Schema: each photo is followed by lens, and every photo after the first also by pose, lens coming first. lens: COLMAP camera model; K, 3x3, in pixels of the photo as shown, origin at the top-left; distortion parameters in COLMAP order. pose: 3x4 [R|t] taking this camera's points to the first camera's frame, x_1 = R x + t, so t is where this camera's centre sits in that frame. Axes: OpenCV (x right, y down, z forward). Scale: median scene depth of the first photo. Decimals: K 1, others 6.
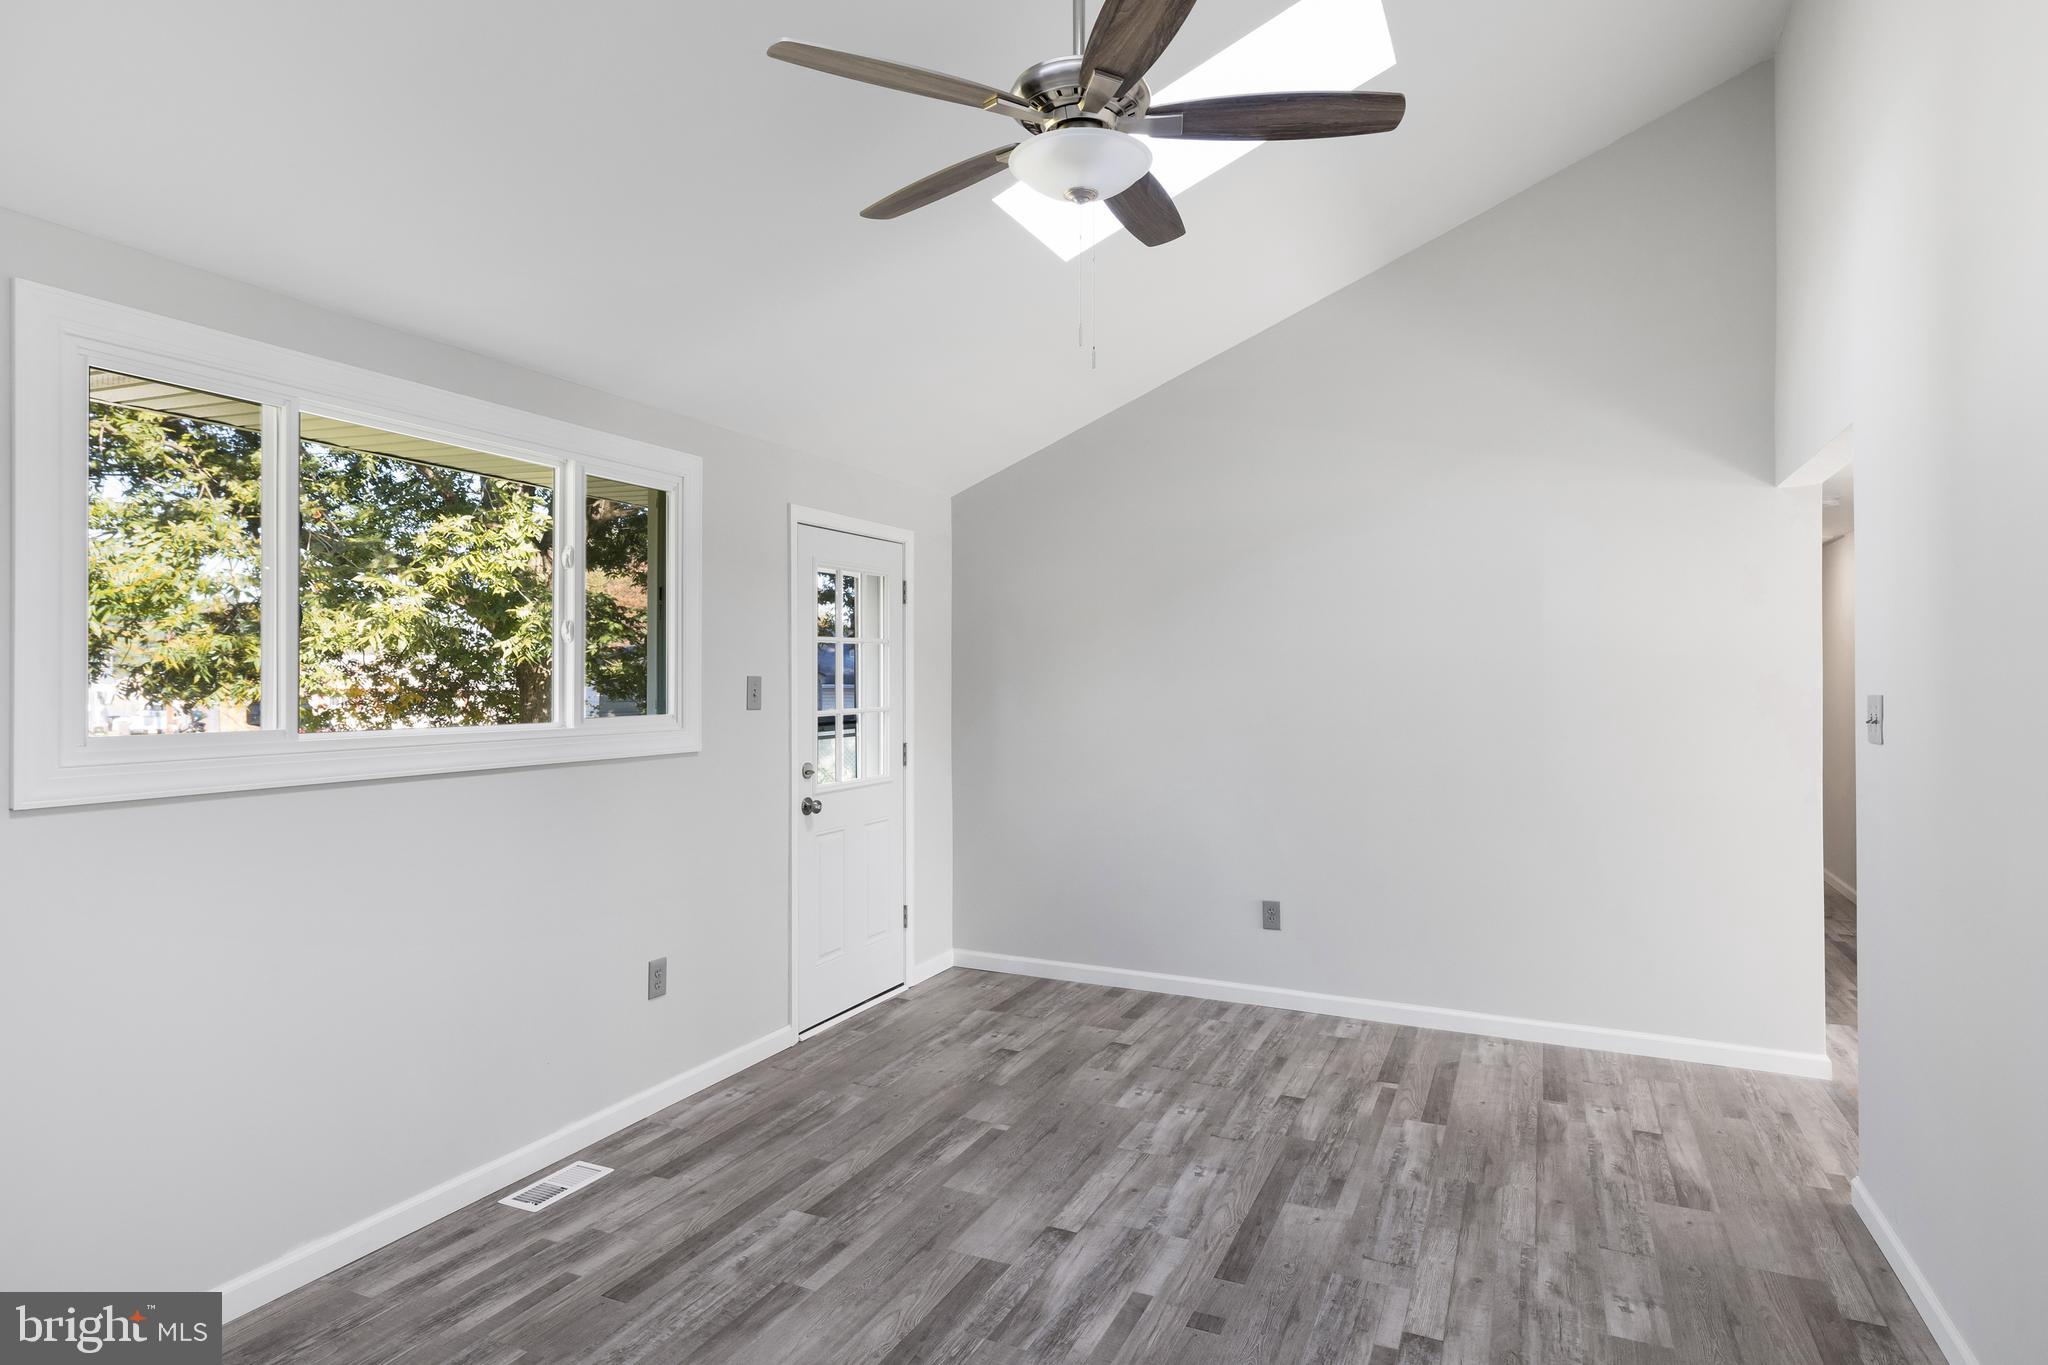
lens RADIAL K [[1129.0, 0, 1022.2], [0, 1129.0, 674.1], [0, 0, 1]] dist [-0.006528, 0.002629]
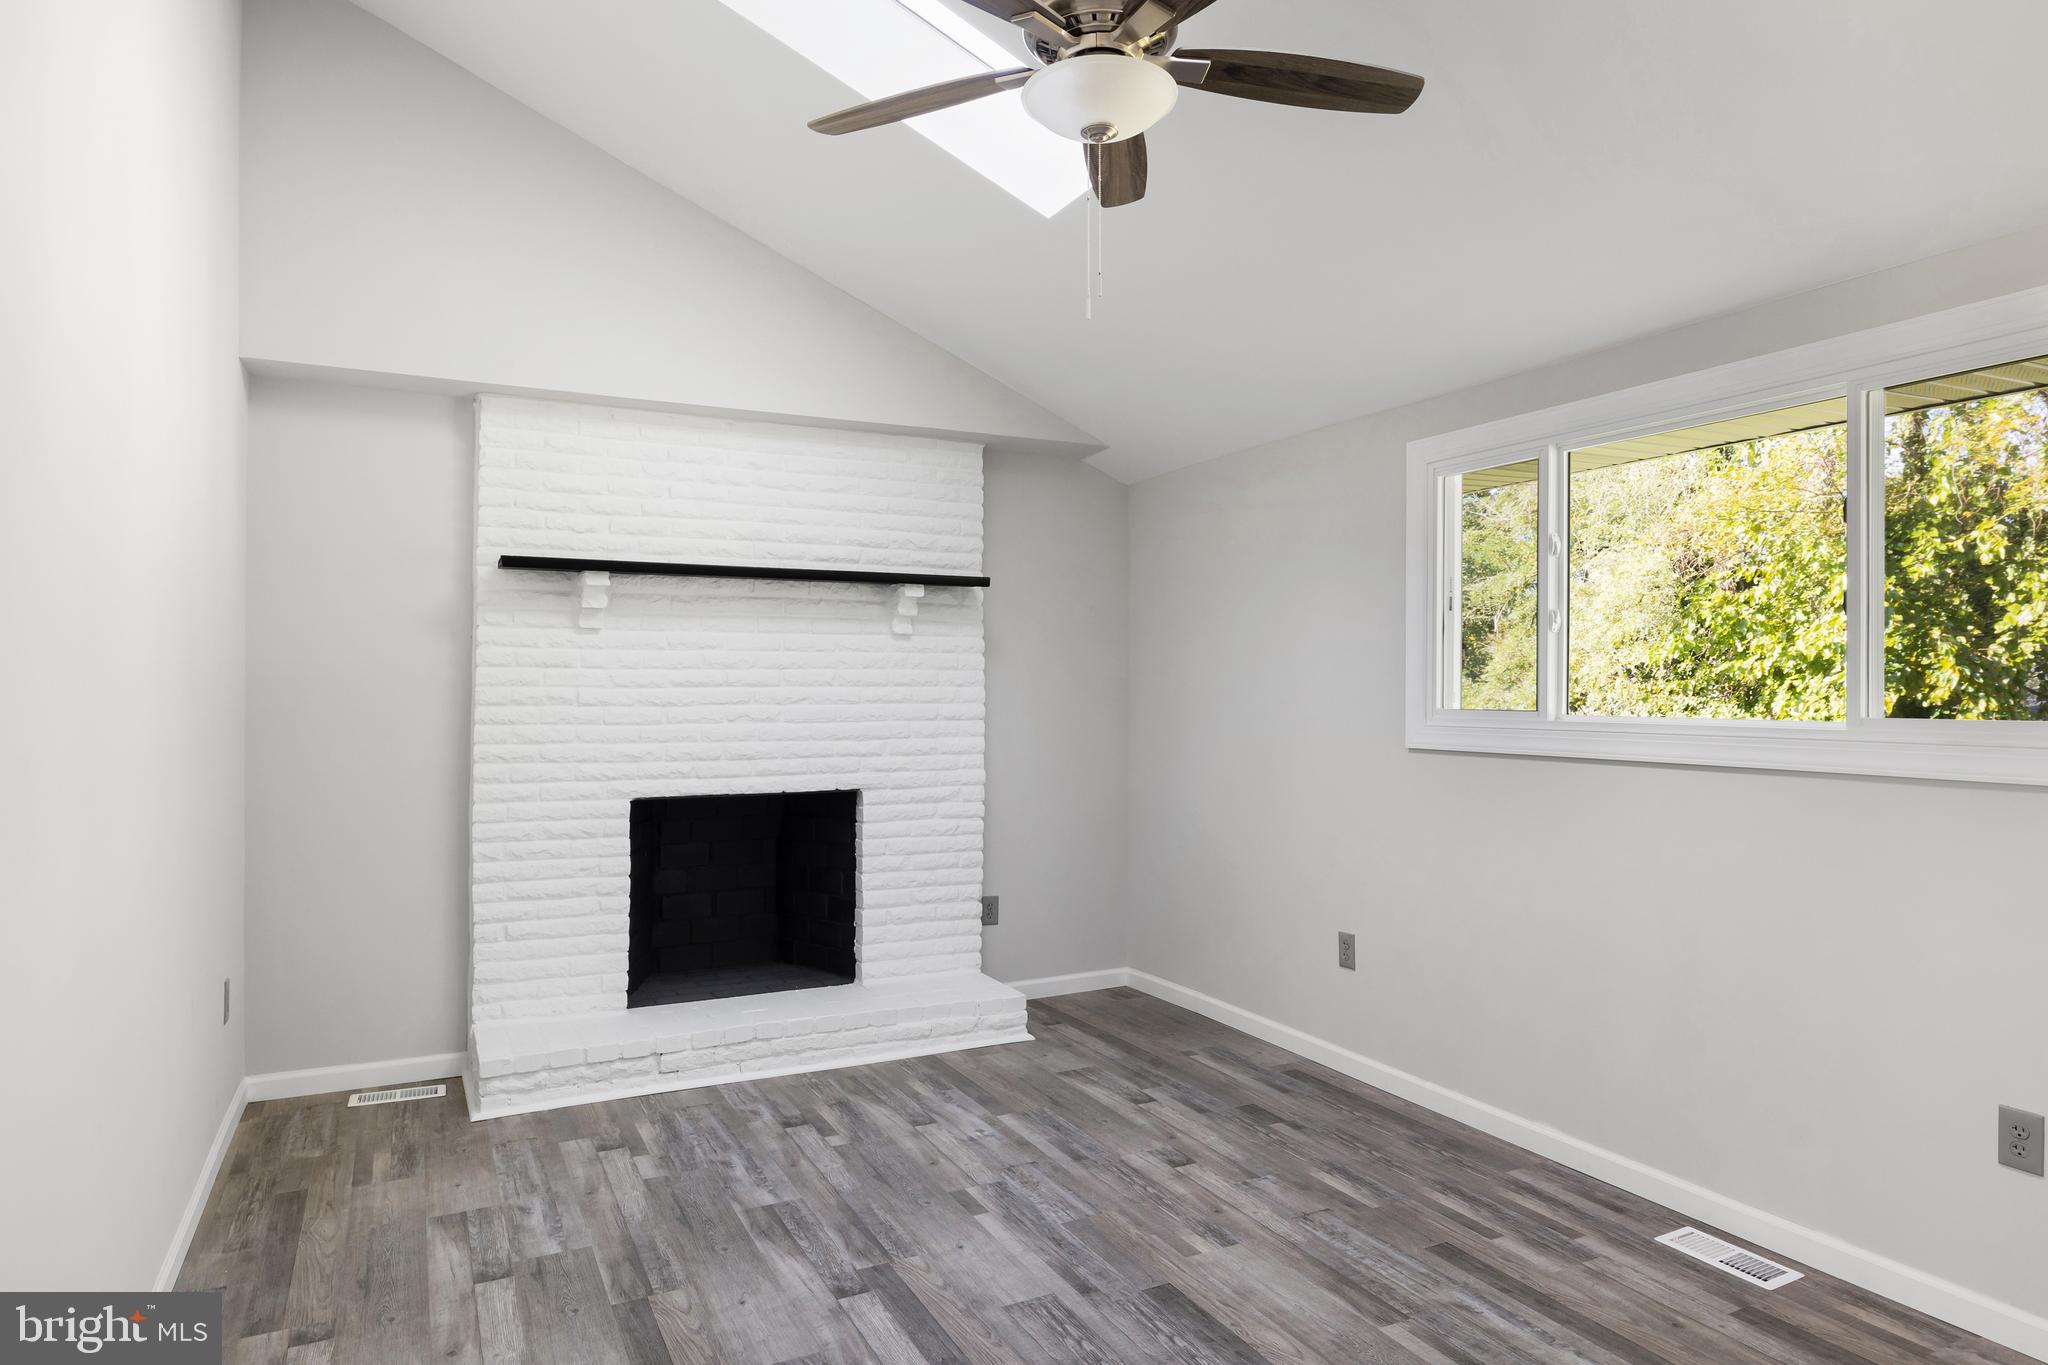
lens RADIAL K [[1232.4, 0, 1031.4], [0, 1232.4, 688.6], [0, 0, 1]] dist [-0.004147, -0.003130]
pose [[-0.629448, -0.009207, -0.776988, 0.733959], [-0.003052, 0.999951, -0.009376, 0.043546], [0.777036, -0.003530, -0.629446, 1.356370]]
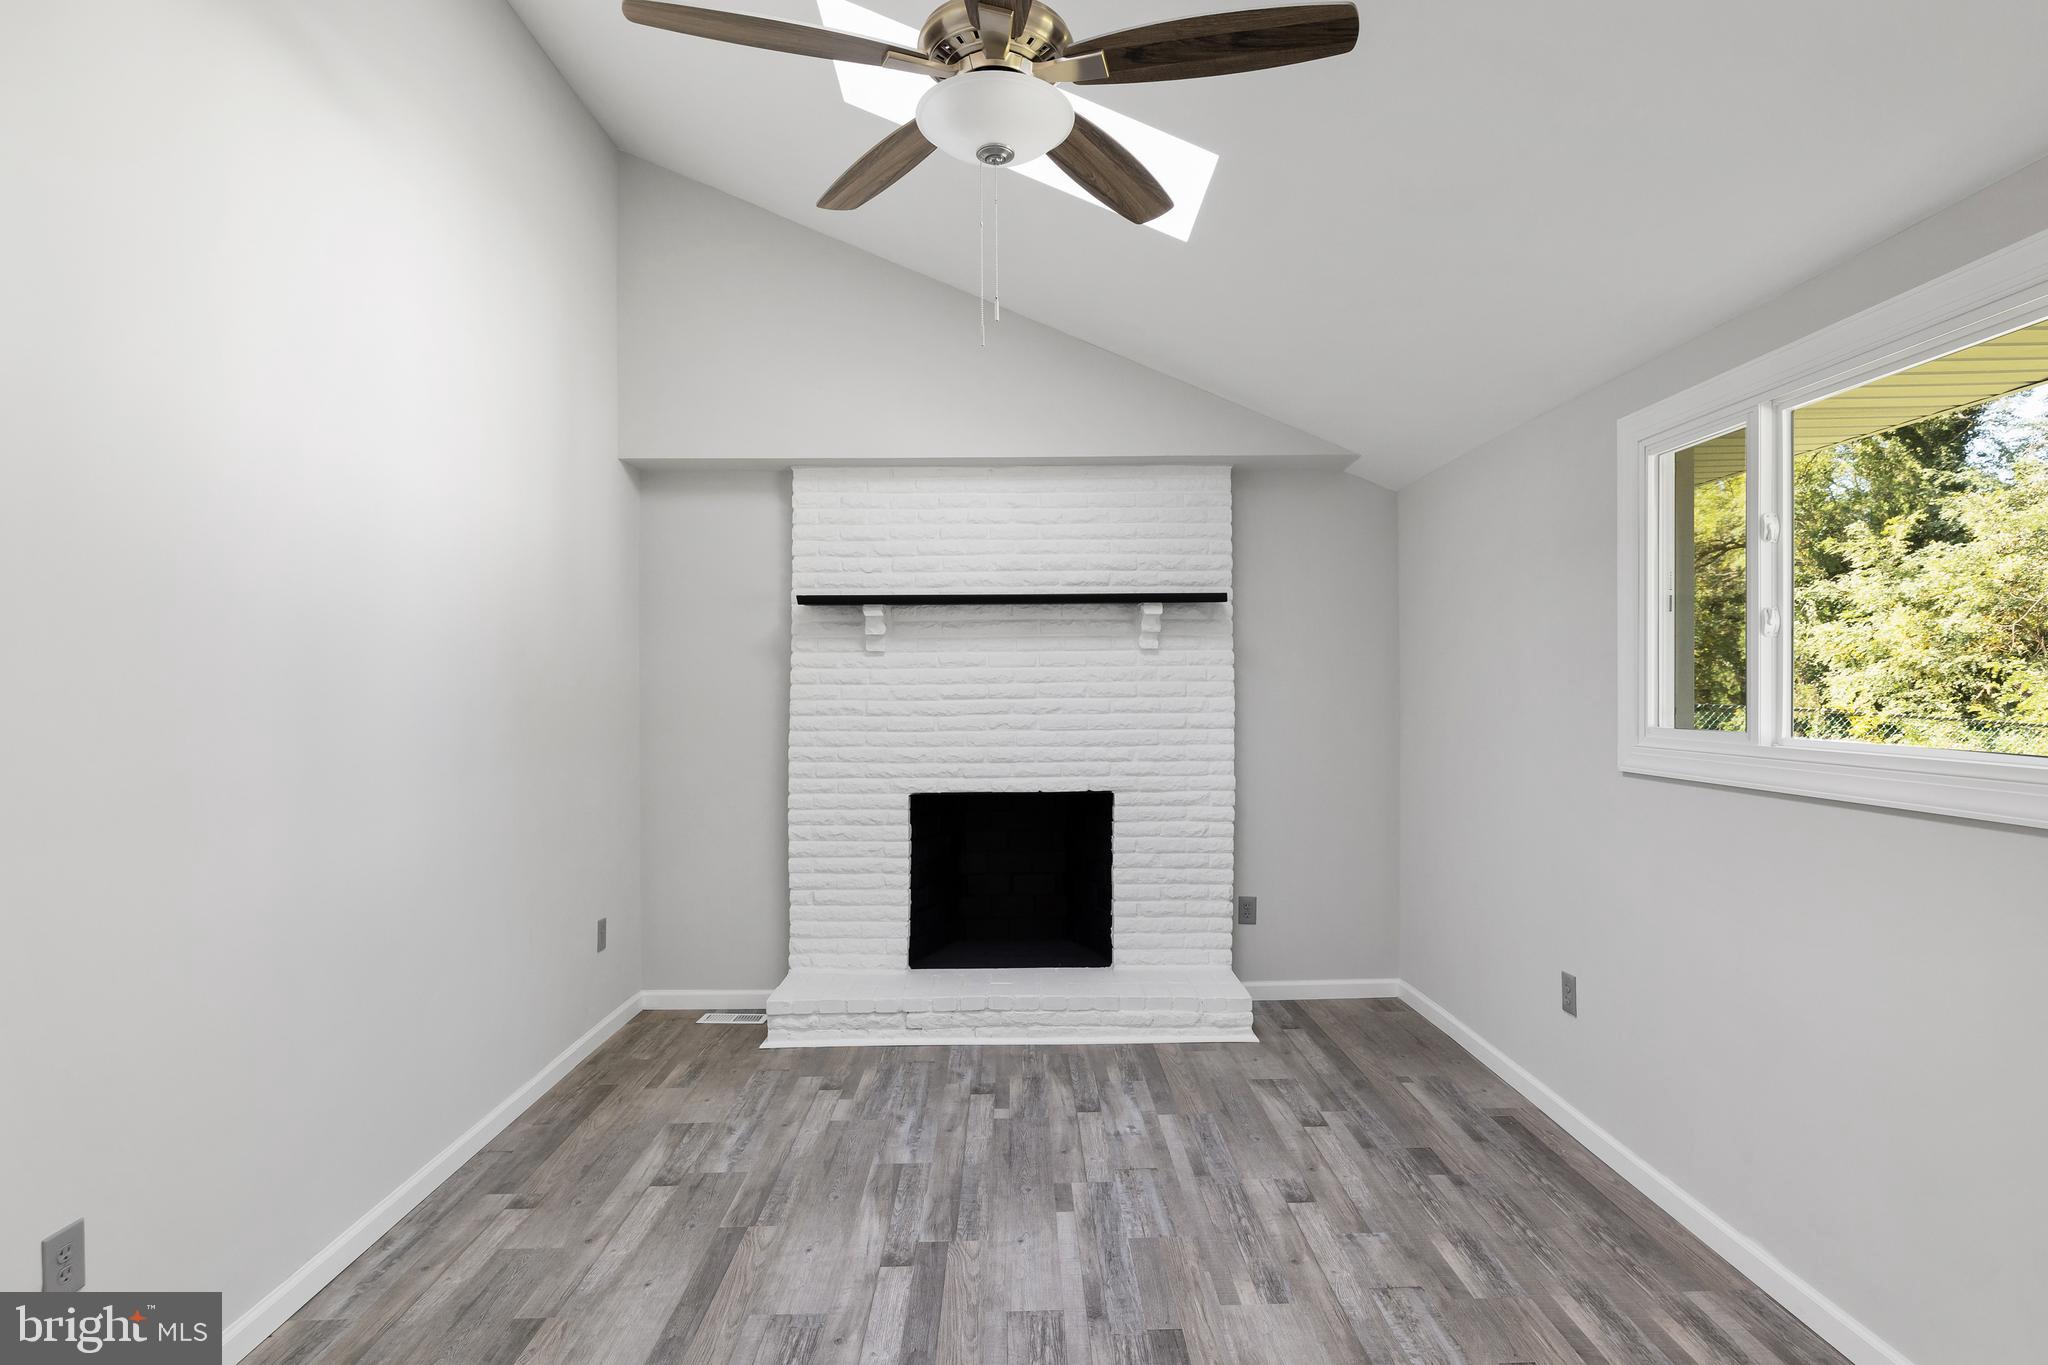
lens RADIAL K [[1064.5, 0, 1021.3], [0, 1064.5, 688.0], [0, 0, 1]] dist [-0.005042, 0.000919]
pose [[-0.907973, -0.002547, -0.419021, 0.334602], [0.000449, 0.999975, -0.007053, 0.020505], [0.419029, -0.006592, -0.907949, 1.522043]]
